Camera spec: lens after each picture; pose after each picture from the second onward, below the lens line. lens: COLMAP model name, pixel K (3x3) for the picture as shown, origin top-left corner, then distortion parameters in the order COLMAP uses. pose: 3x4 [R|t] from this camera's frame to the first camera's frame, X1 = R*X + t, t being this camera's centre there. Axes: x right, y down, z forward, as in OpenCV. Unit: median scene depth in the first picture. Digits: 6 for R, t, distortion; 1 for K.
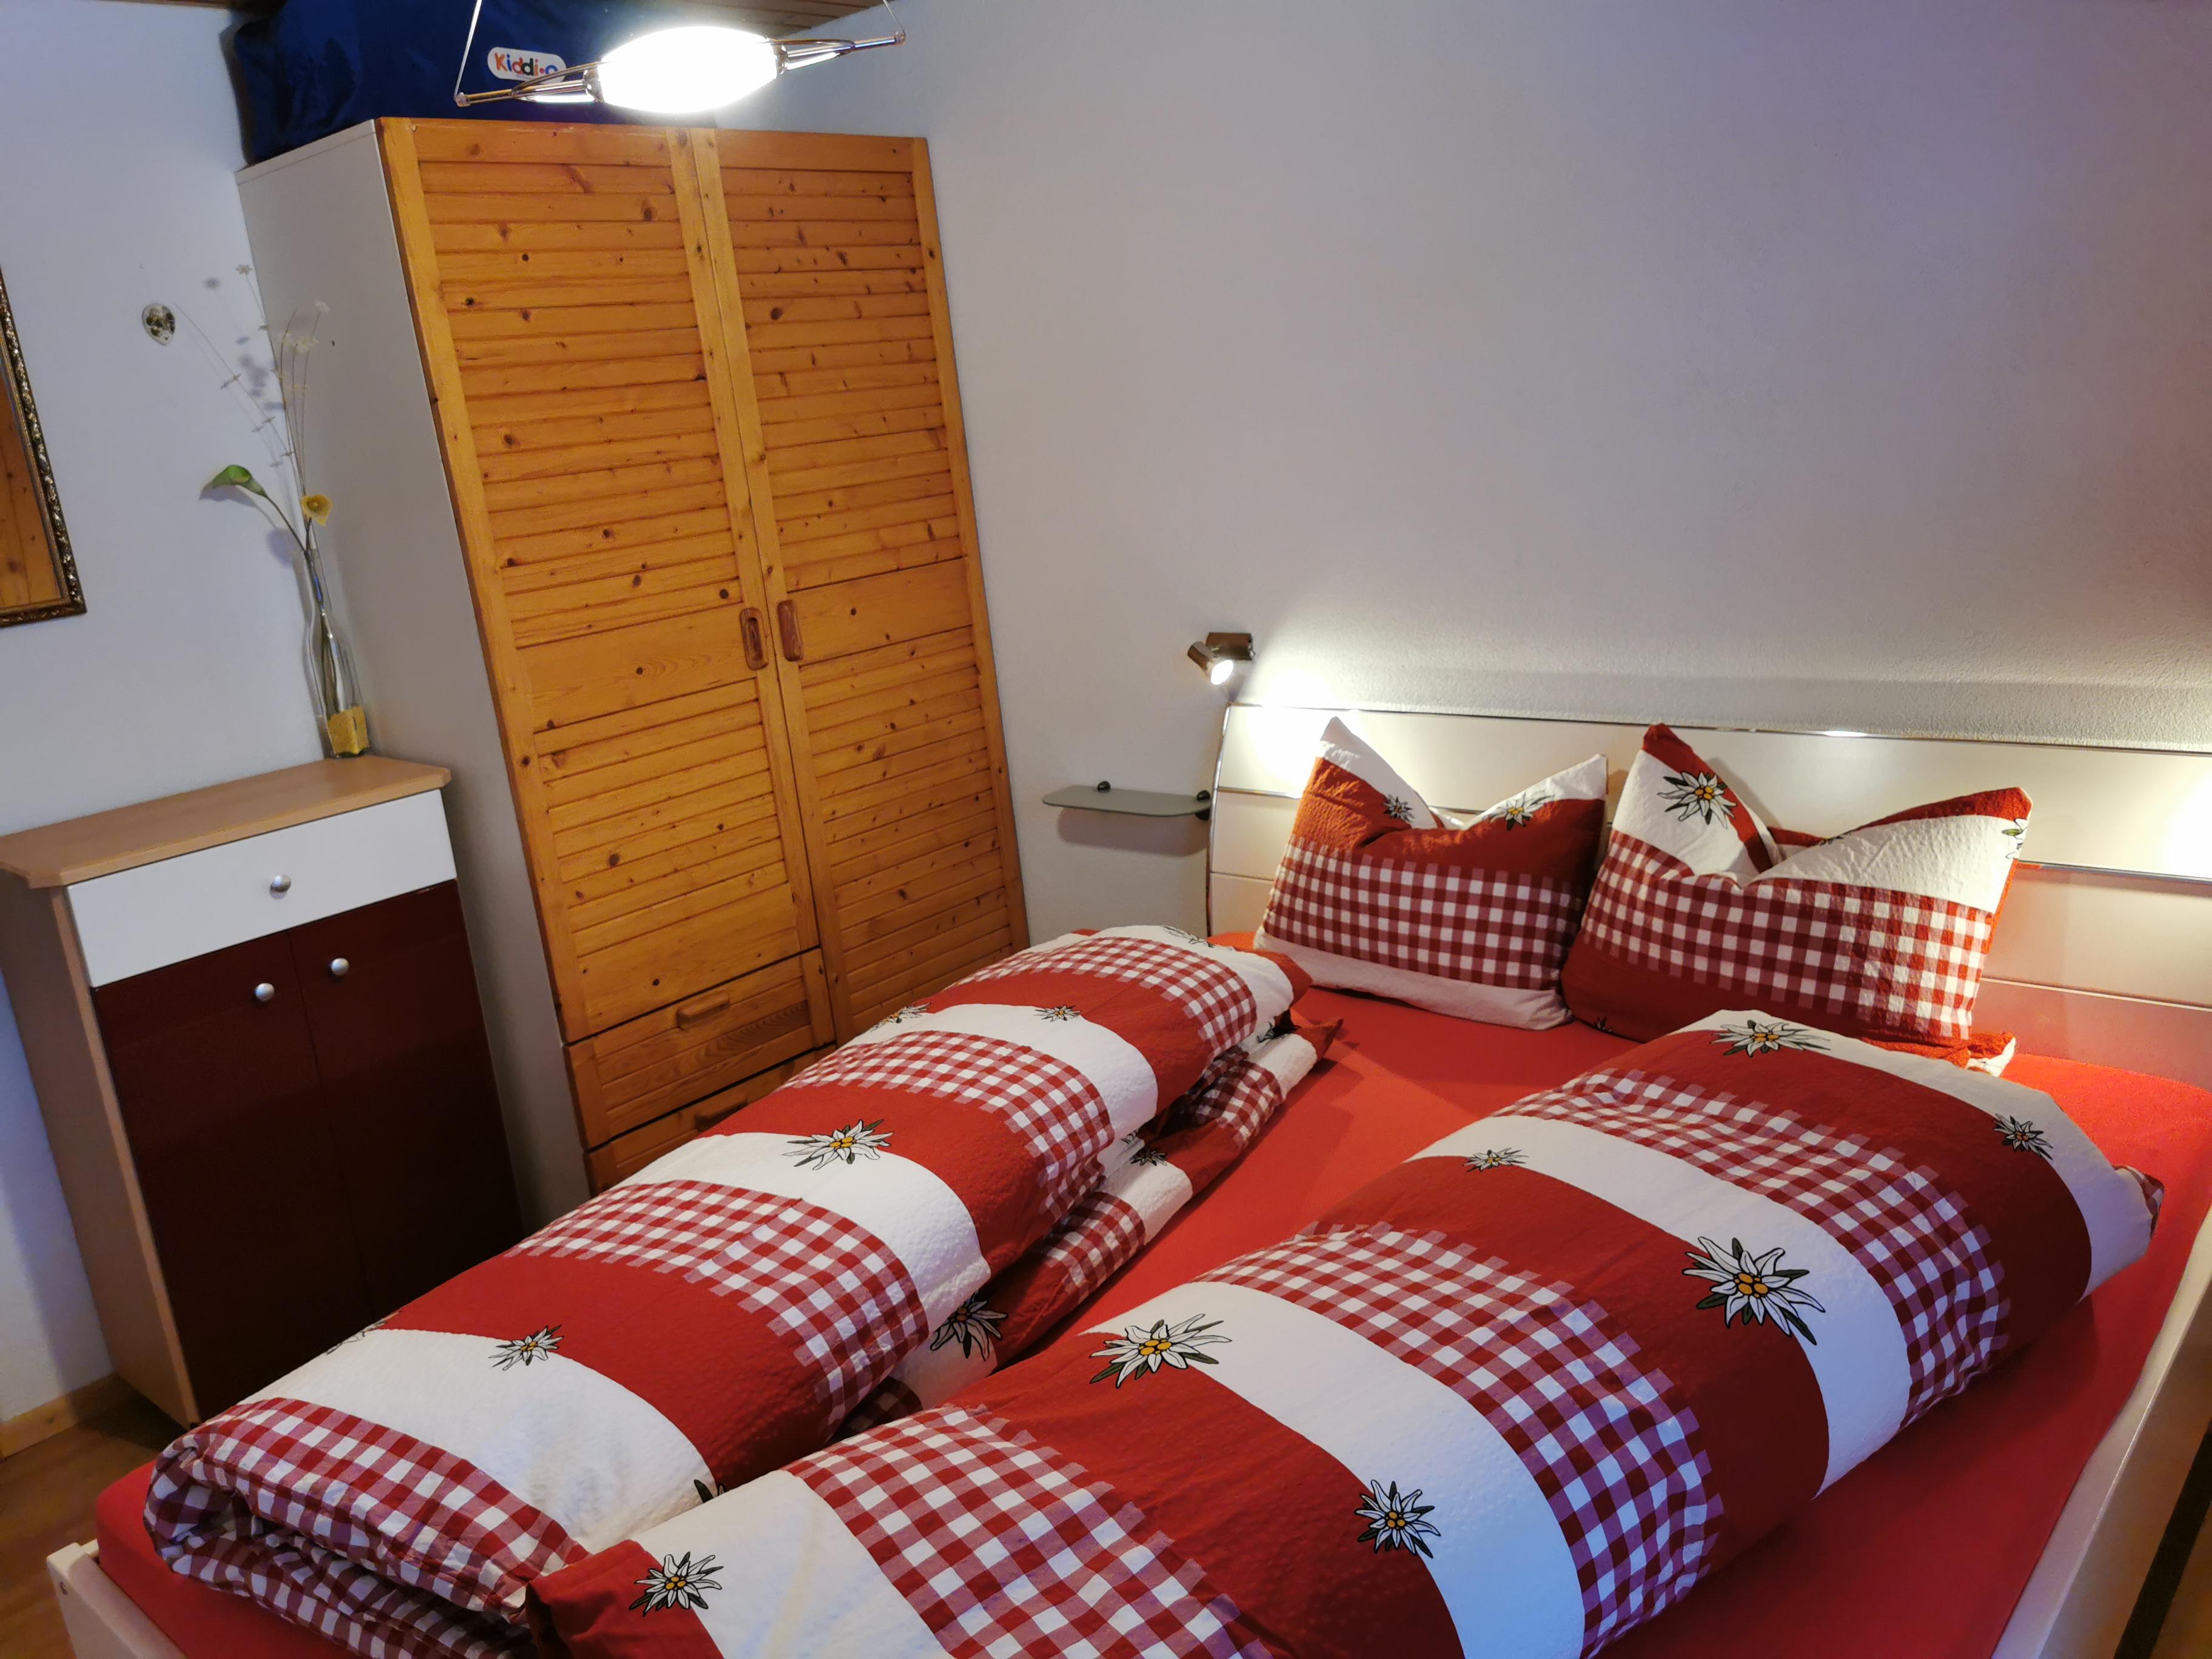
lens RADIAL K [[1714.0, 0, 1106.0], [0, 1714.0, 829.5], [0, 0, 1]] dist [0.000571, 0.008780]
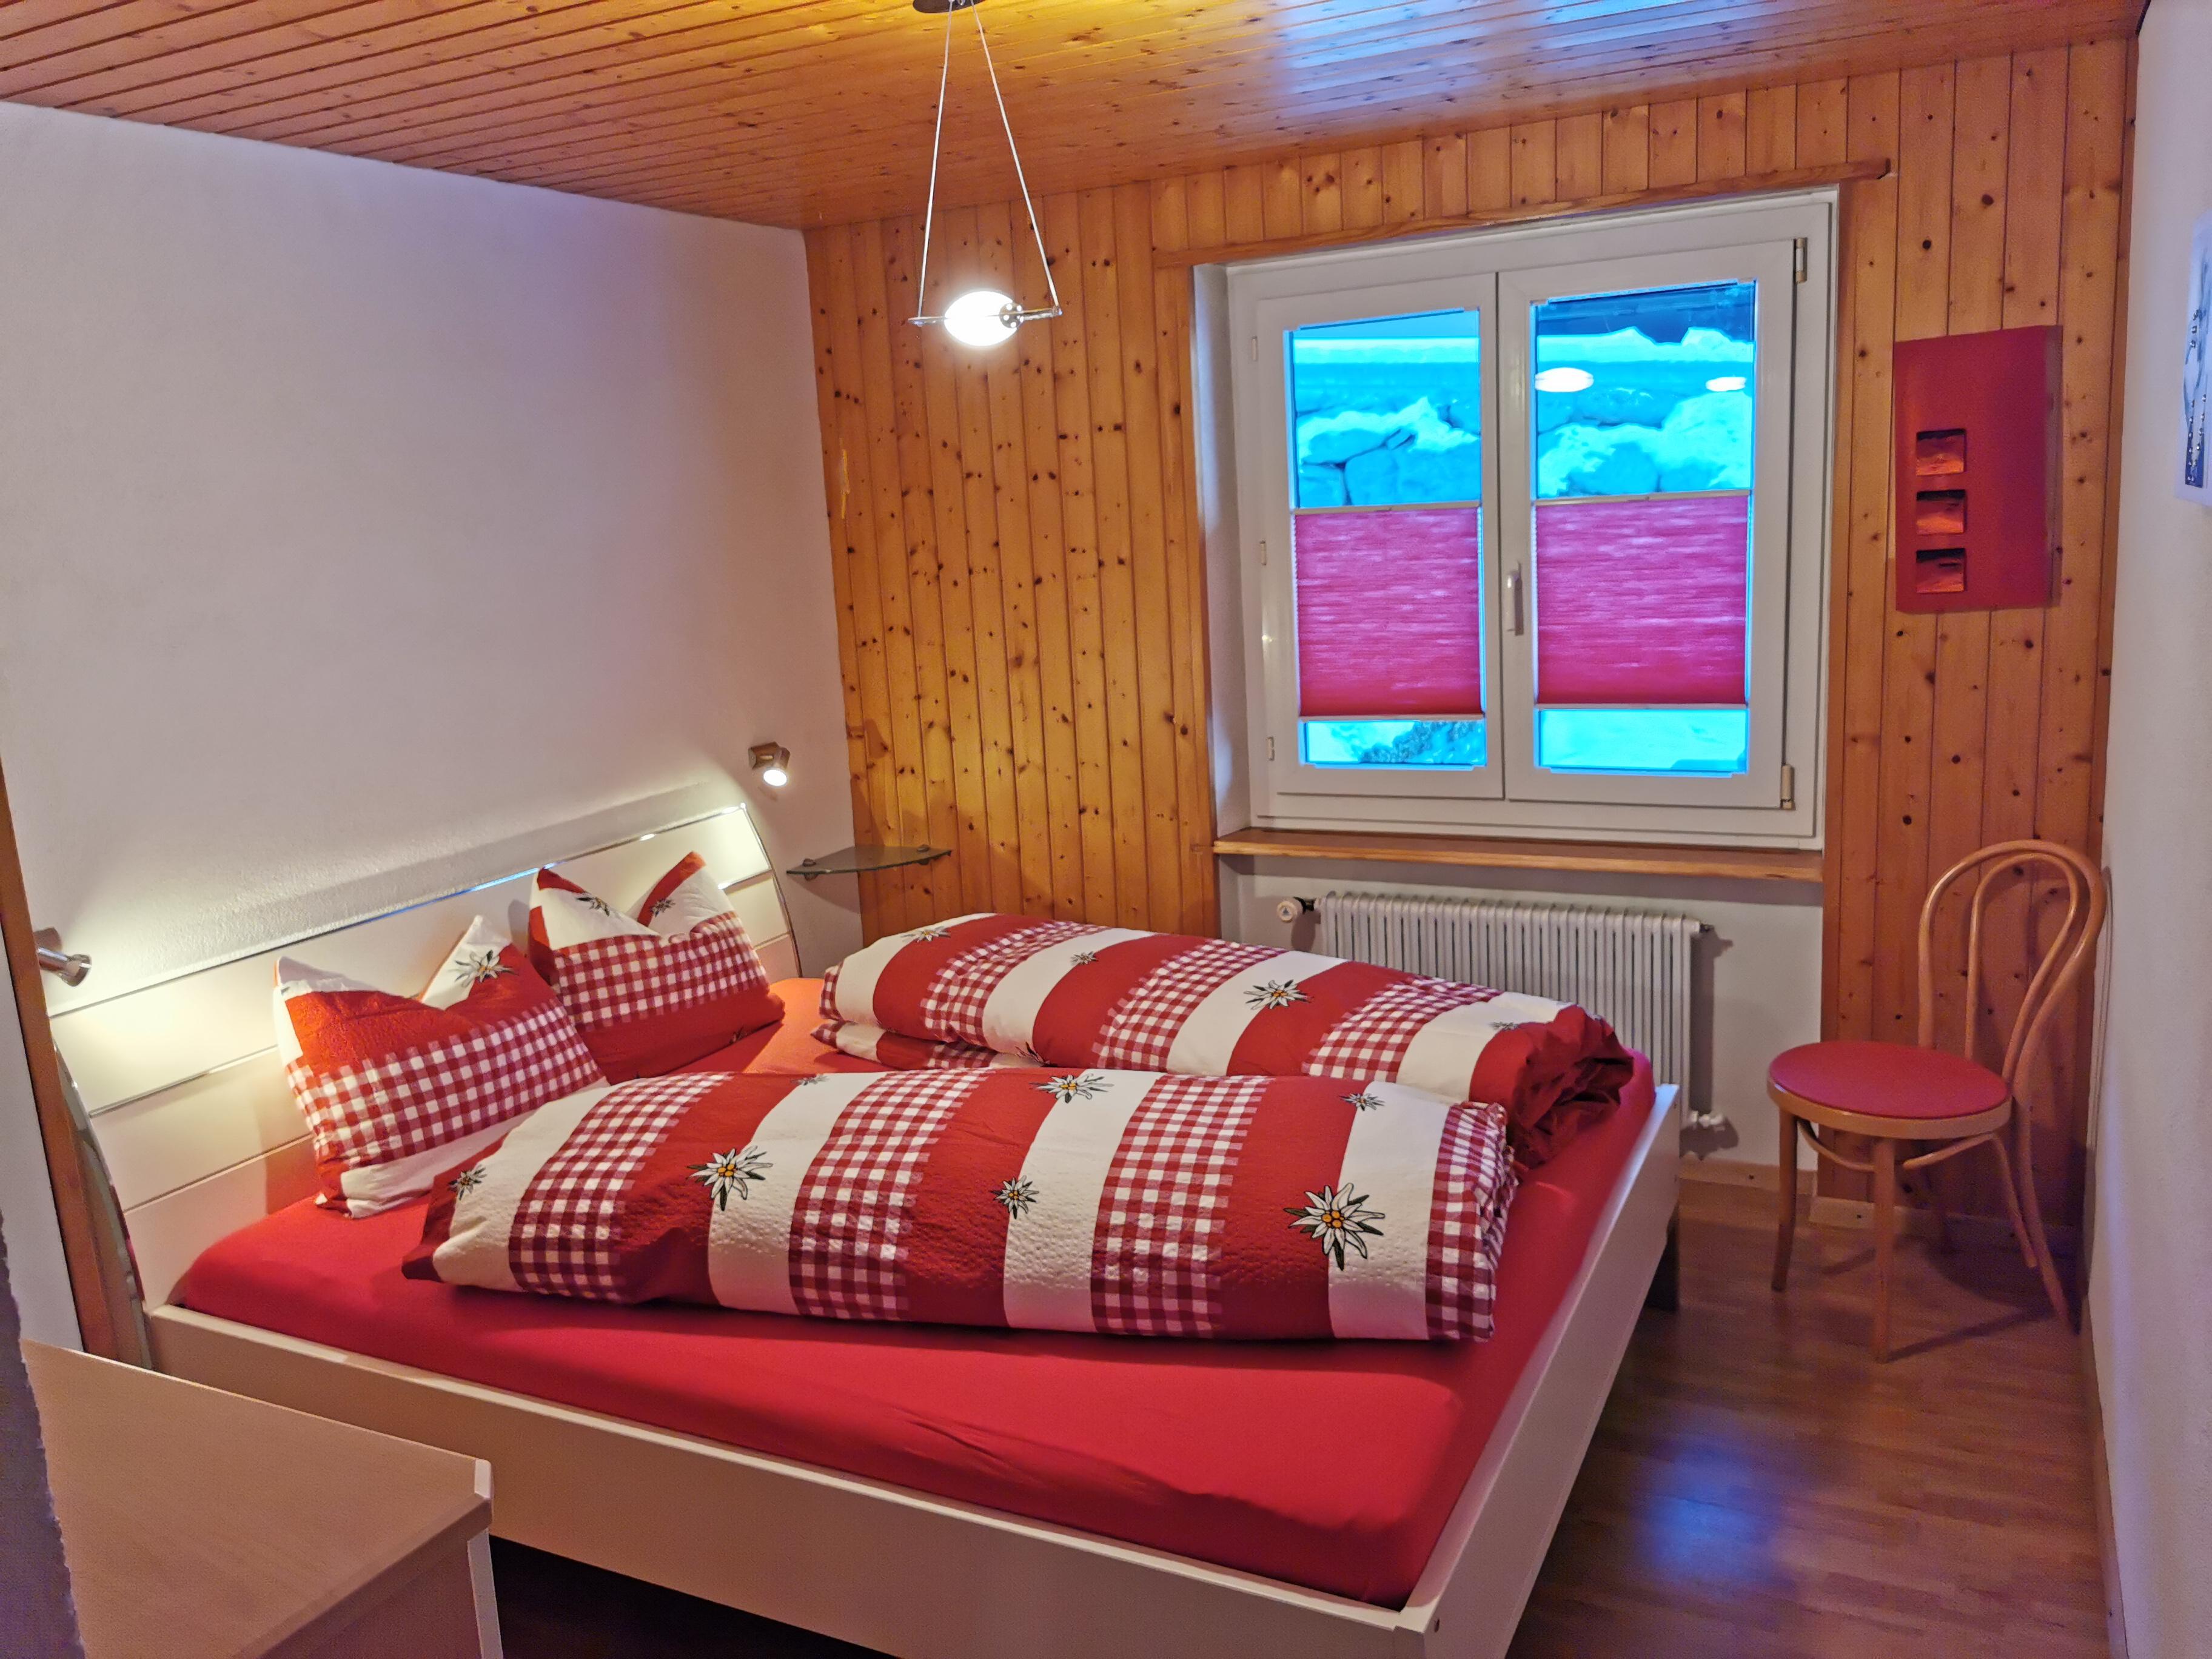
lens RADIAL K [[1714.0, 0, 1106.0], [0, 1714.0, 829.5], [0, 0, 1]] dist [0.000571, 0.008780]
pose [[-0.248779, -0.066480, 0.966276, -1.006750], [0.322046, 0.935202, 0.147257, -0.135774], [-0.913453, 0.347820, -0.211249, 0.817900]]
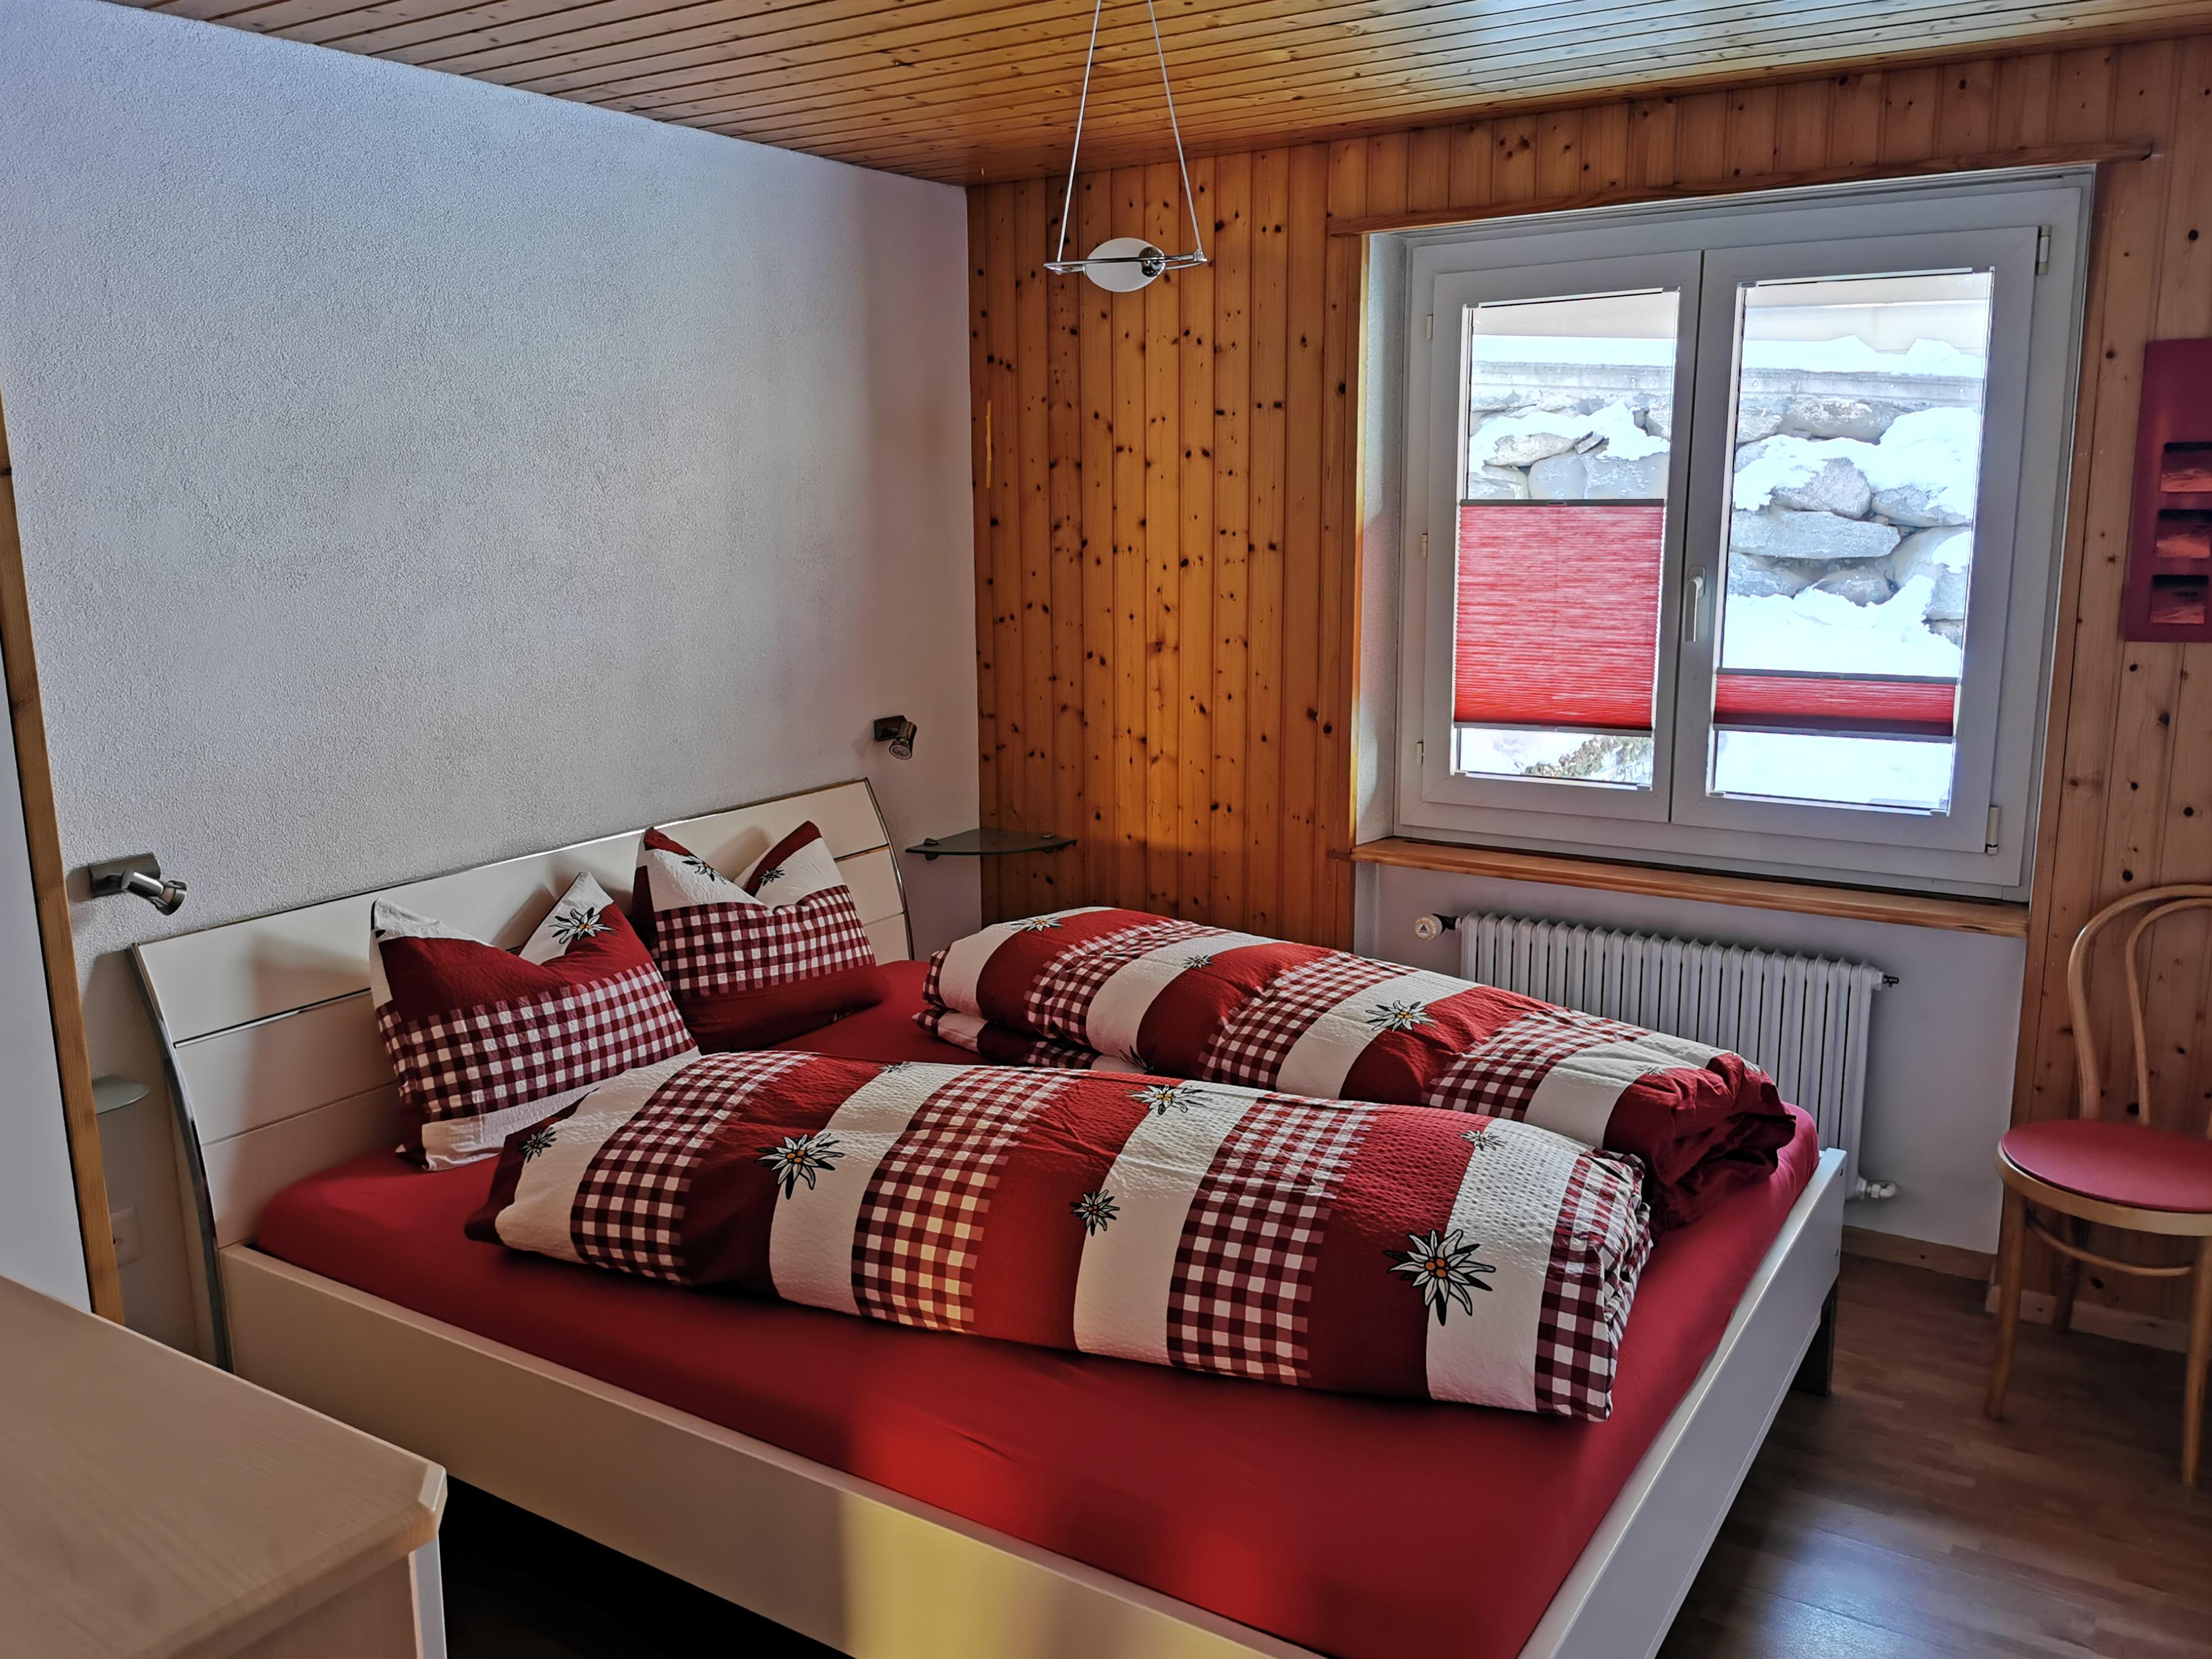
lens RADIAL K [[1725.8, 0, 1103.1], [0, 1725.8, 816.8], [0, 0, 1]] dist [0.015135, -0.007766]
pose [[-0.150406, -0.071900, 0.986006, -0.953812], [0.270577, 0.956277, 0.111006, -0.113970], [-0.950876, 0.283487, -0.124376, 0.783928]]
